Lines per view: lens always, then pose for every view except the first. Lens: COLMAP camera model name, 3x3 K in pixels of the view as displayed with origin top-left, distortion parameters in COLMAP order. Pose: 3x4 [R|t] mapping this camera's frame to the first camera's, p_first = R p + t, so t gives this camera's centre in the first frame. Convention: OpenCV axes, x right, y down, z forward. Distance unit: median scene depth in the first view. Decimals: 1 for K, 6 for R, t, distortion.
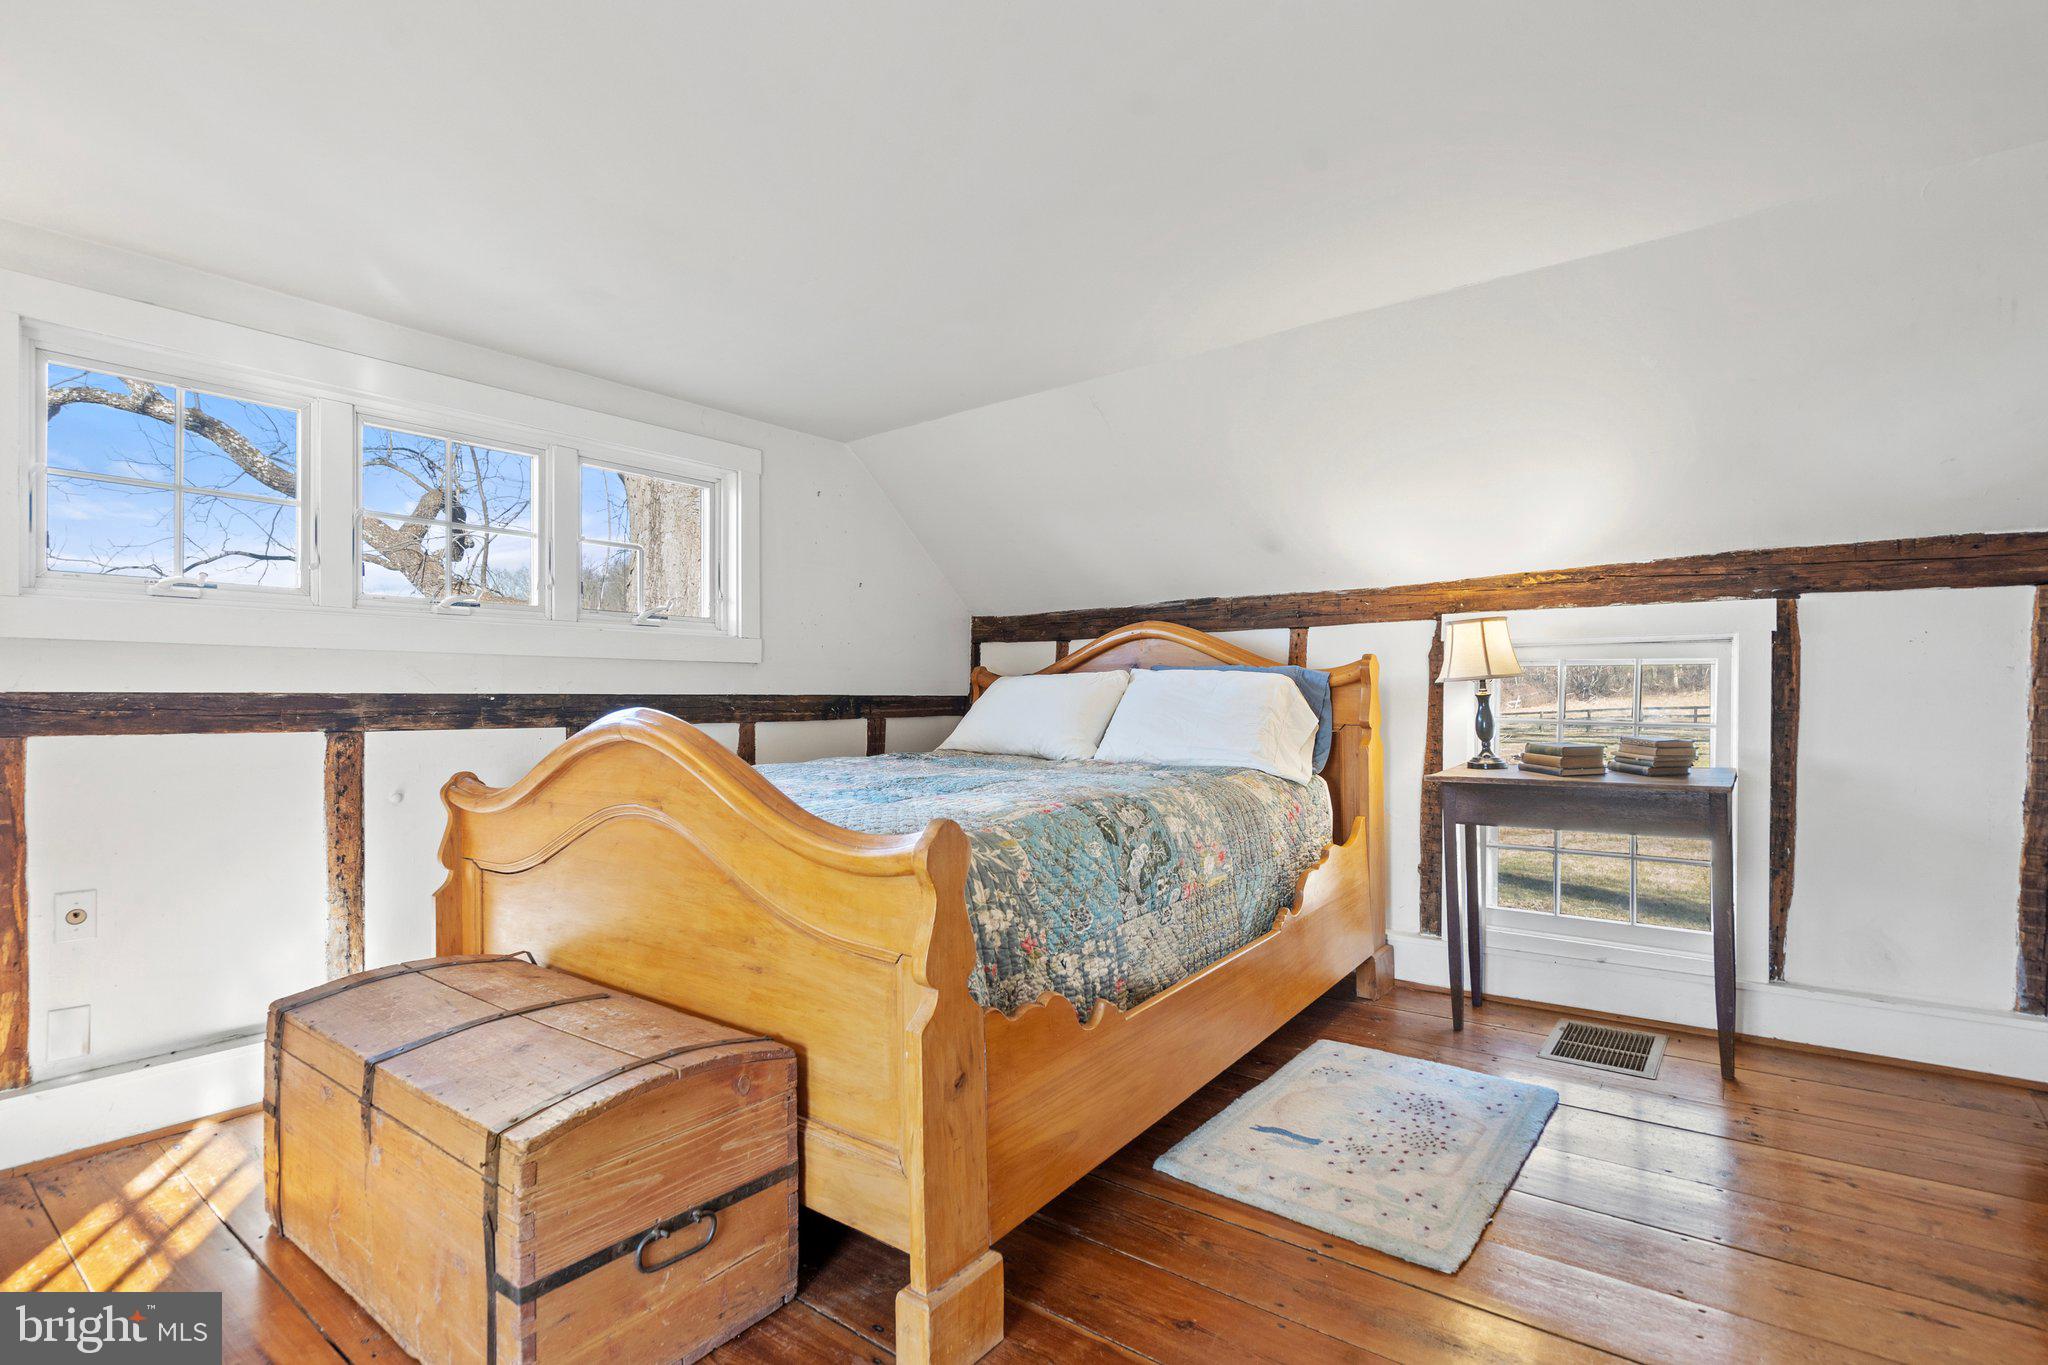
lens RADIAL K [[1009.2, 0, 1024.0], [0, 1009.2, 682.5], [0, 0, 1]] dist [-0.002173, -0.000115]
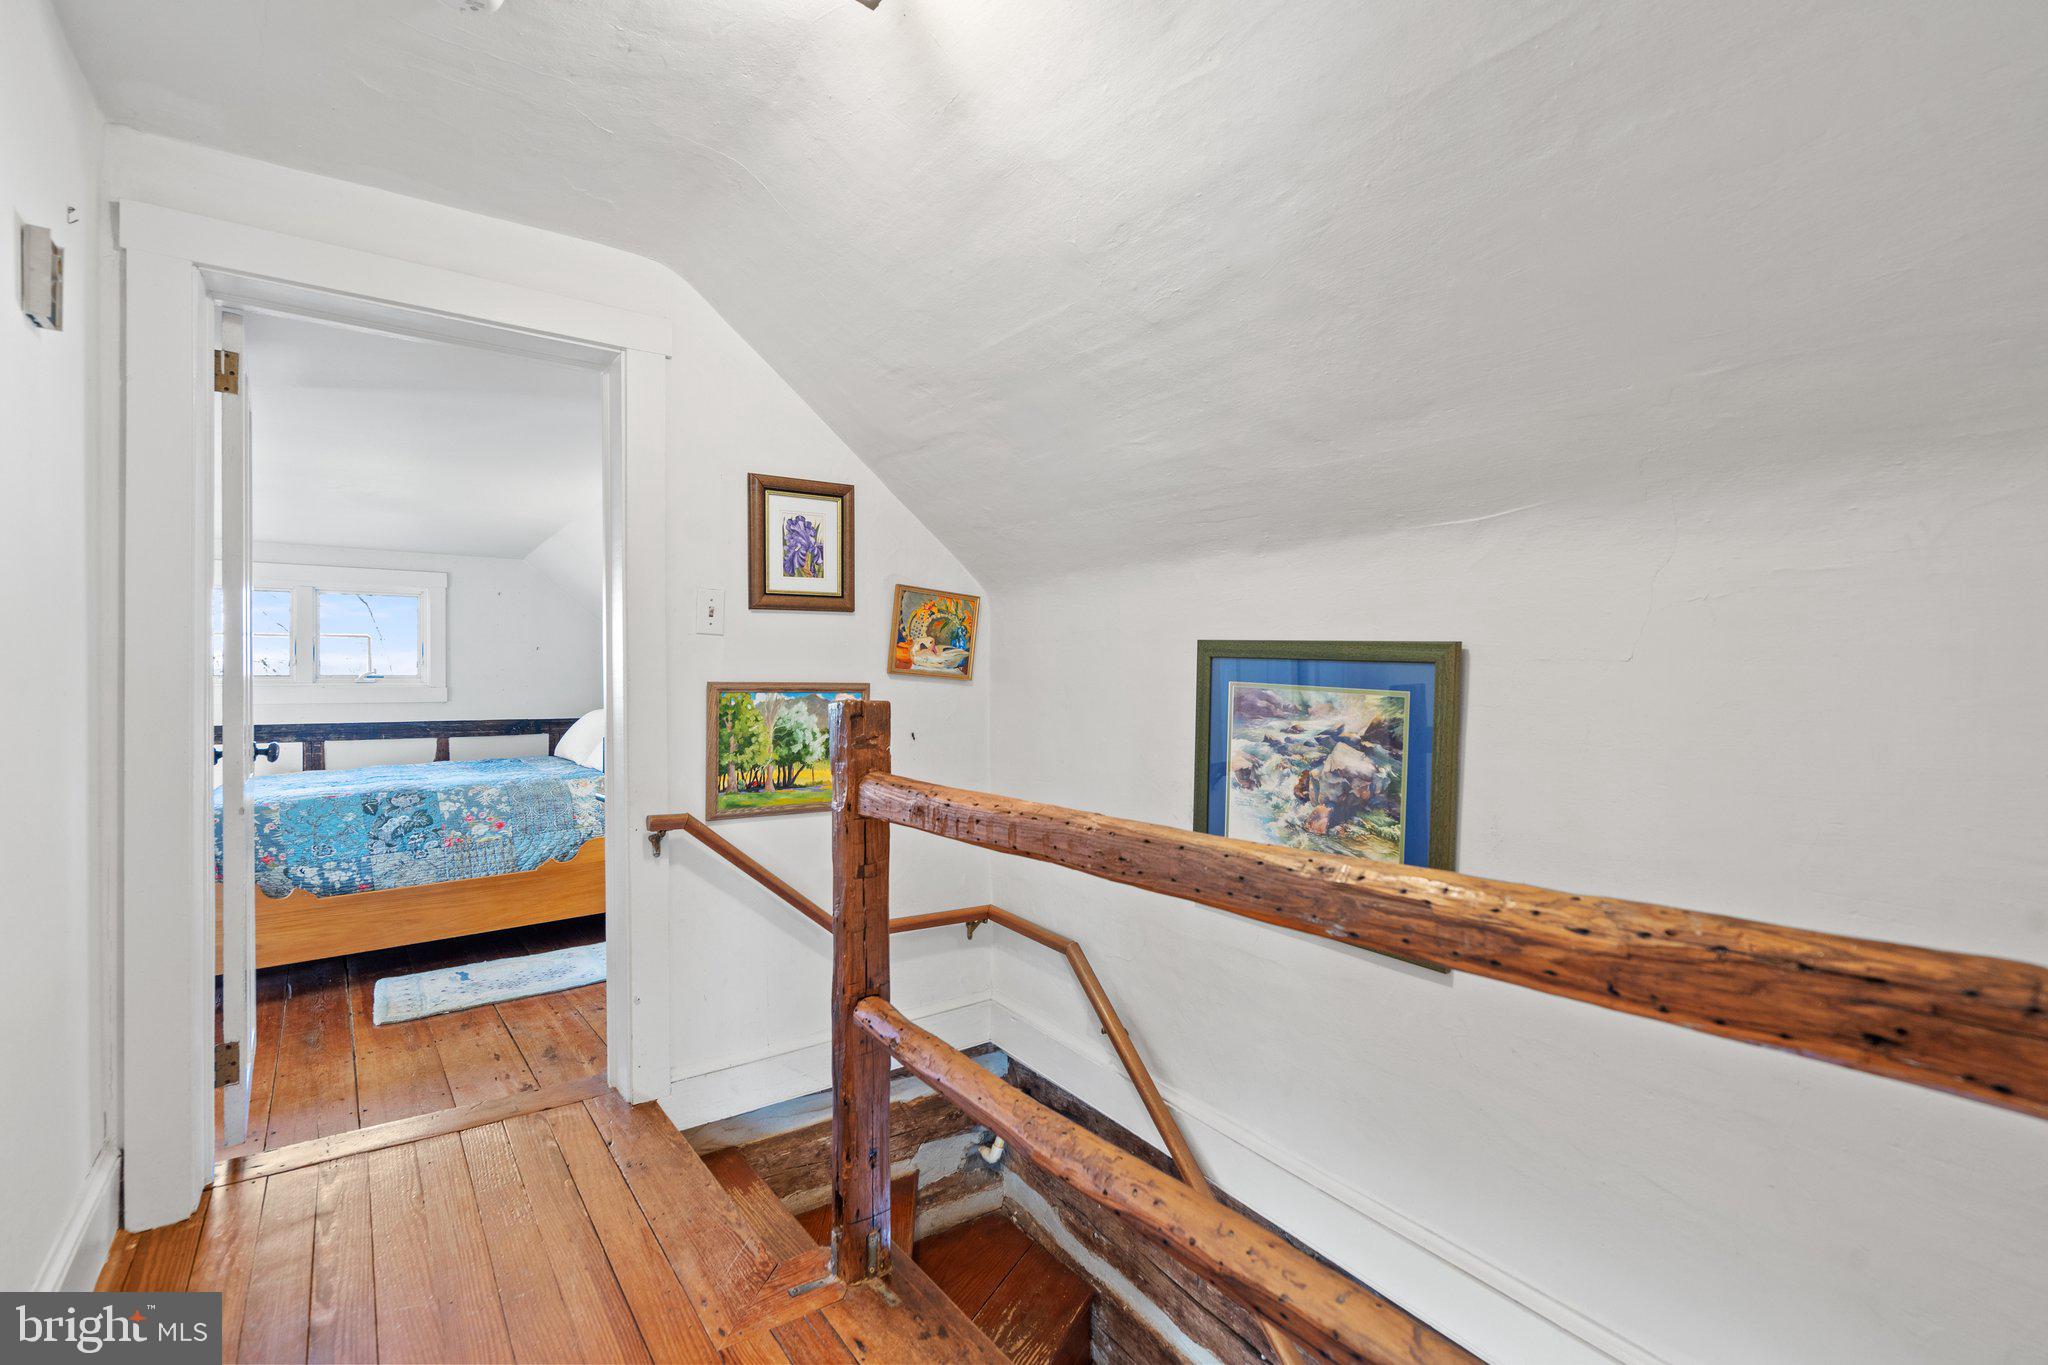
lens RADIAL K [[967.6, 0, 1024.0], [0, 967.6, 682.5], [0, 0, 1]] dist [-0.002646, 0.000076]
pose [[0.955891, -0.002148, -0.293714, 1.738961], [0.006582, 0.999879, 0.014107, -0.104928], [0.293648, -0.015418, 0.955789, -0.374869]]
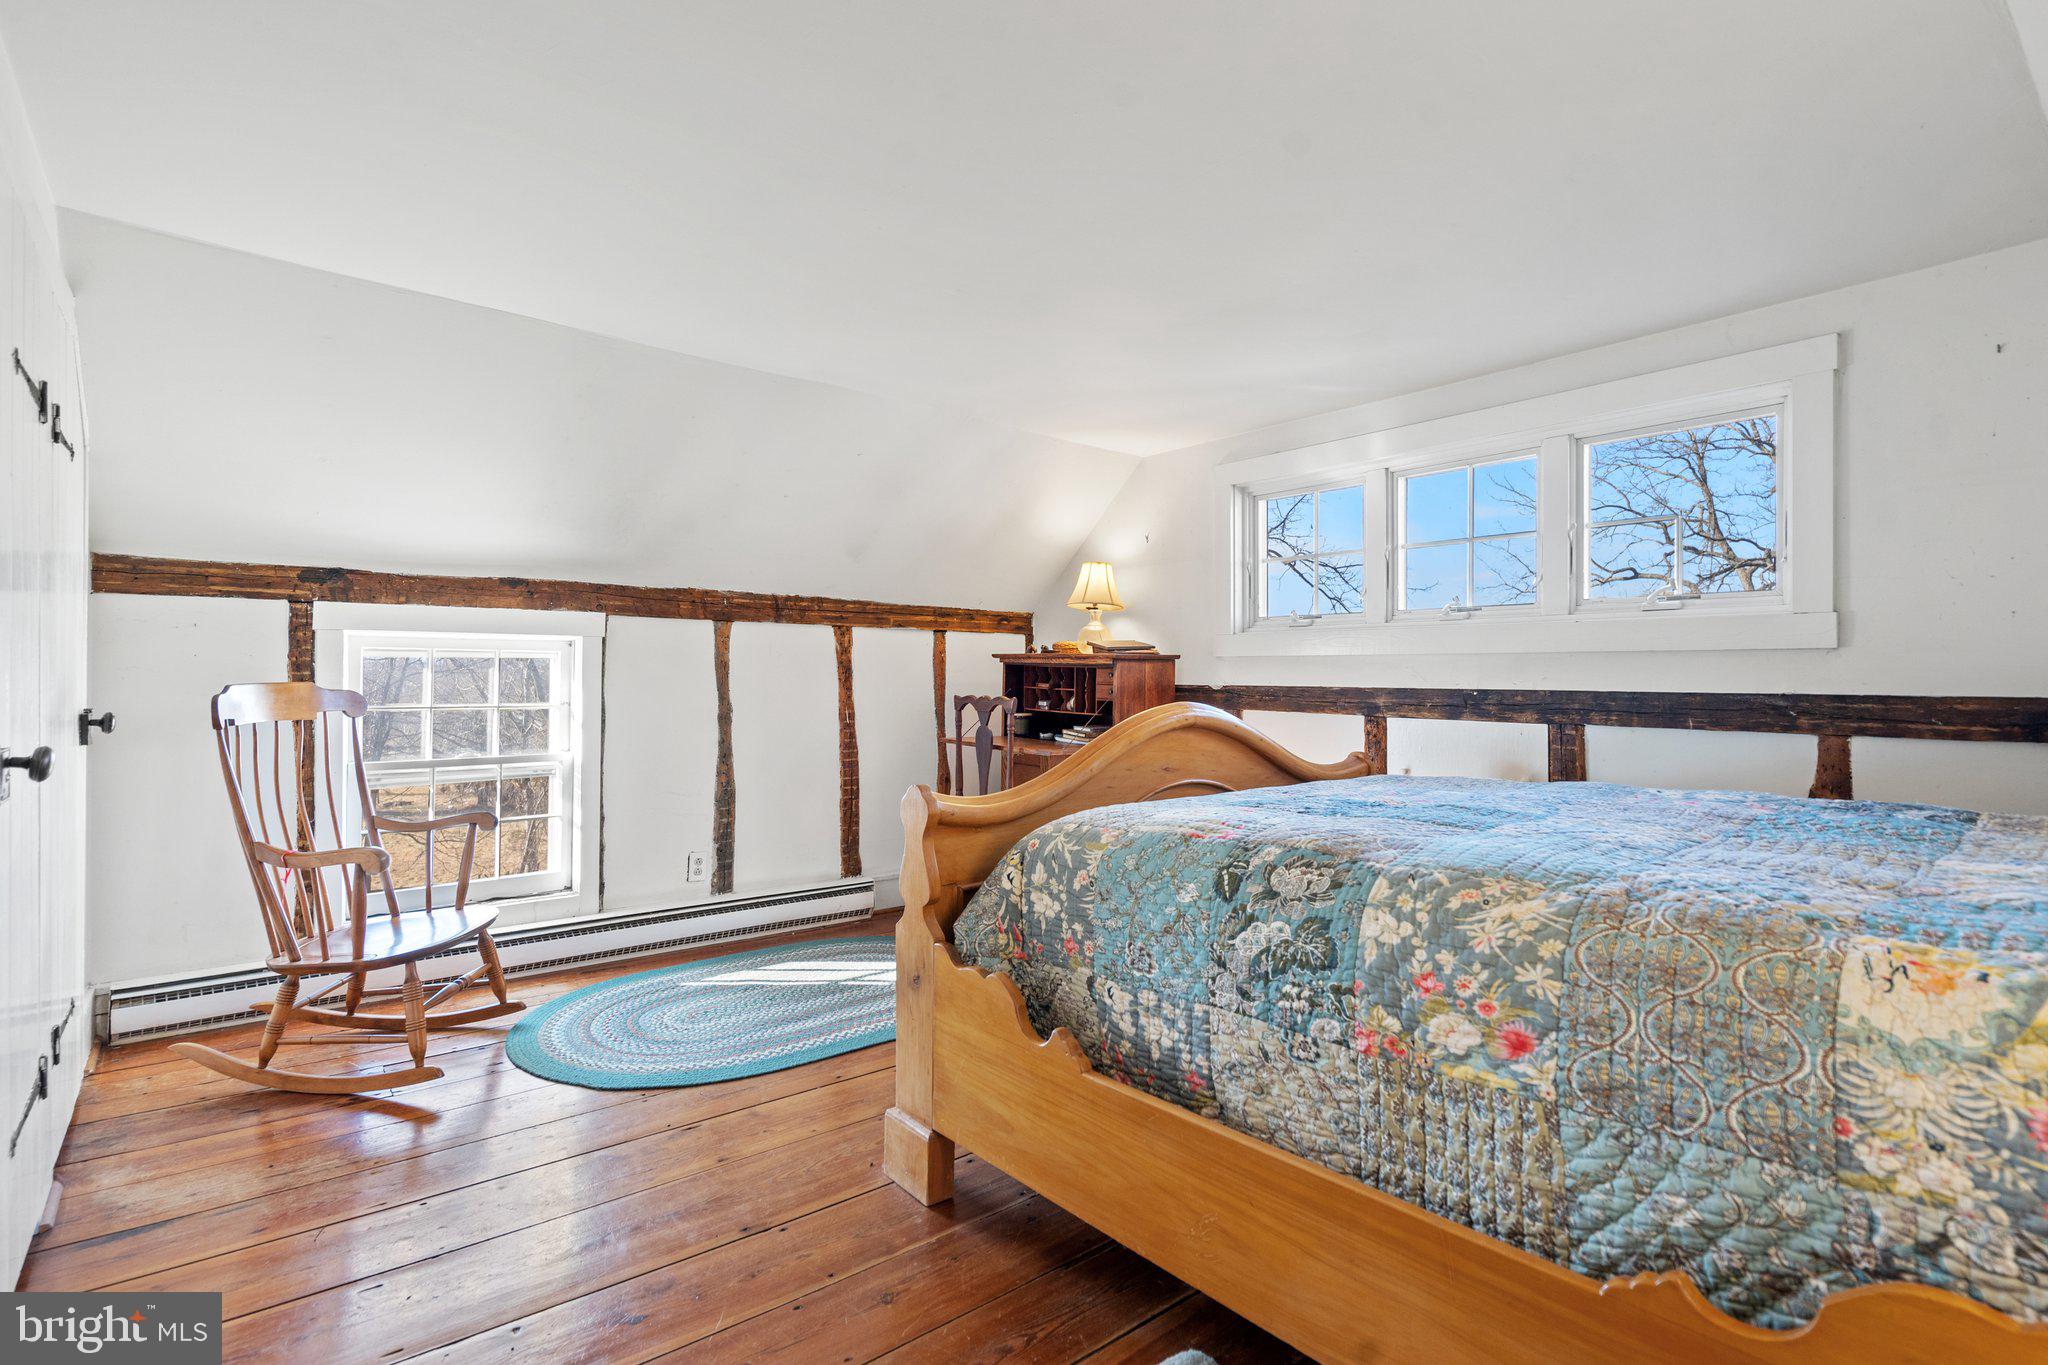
lens RADIAL K [[967.6, 0, 1024.0], [0, 967.6, 682.5], [0, 0, 1]] dist [-0.002646, 0.000076]
pose [[-0.244505, 0.003198, -0.969643, 0.776779], [0.006613, 0.999977, 0.001631, -0.001423], [0.969625, -0.006013, -0.244520, 0.984981]]
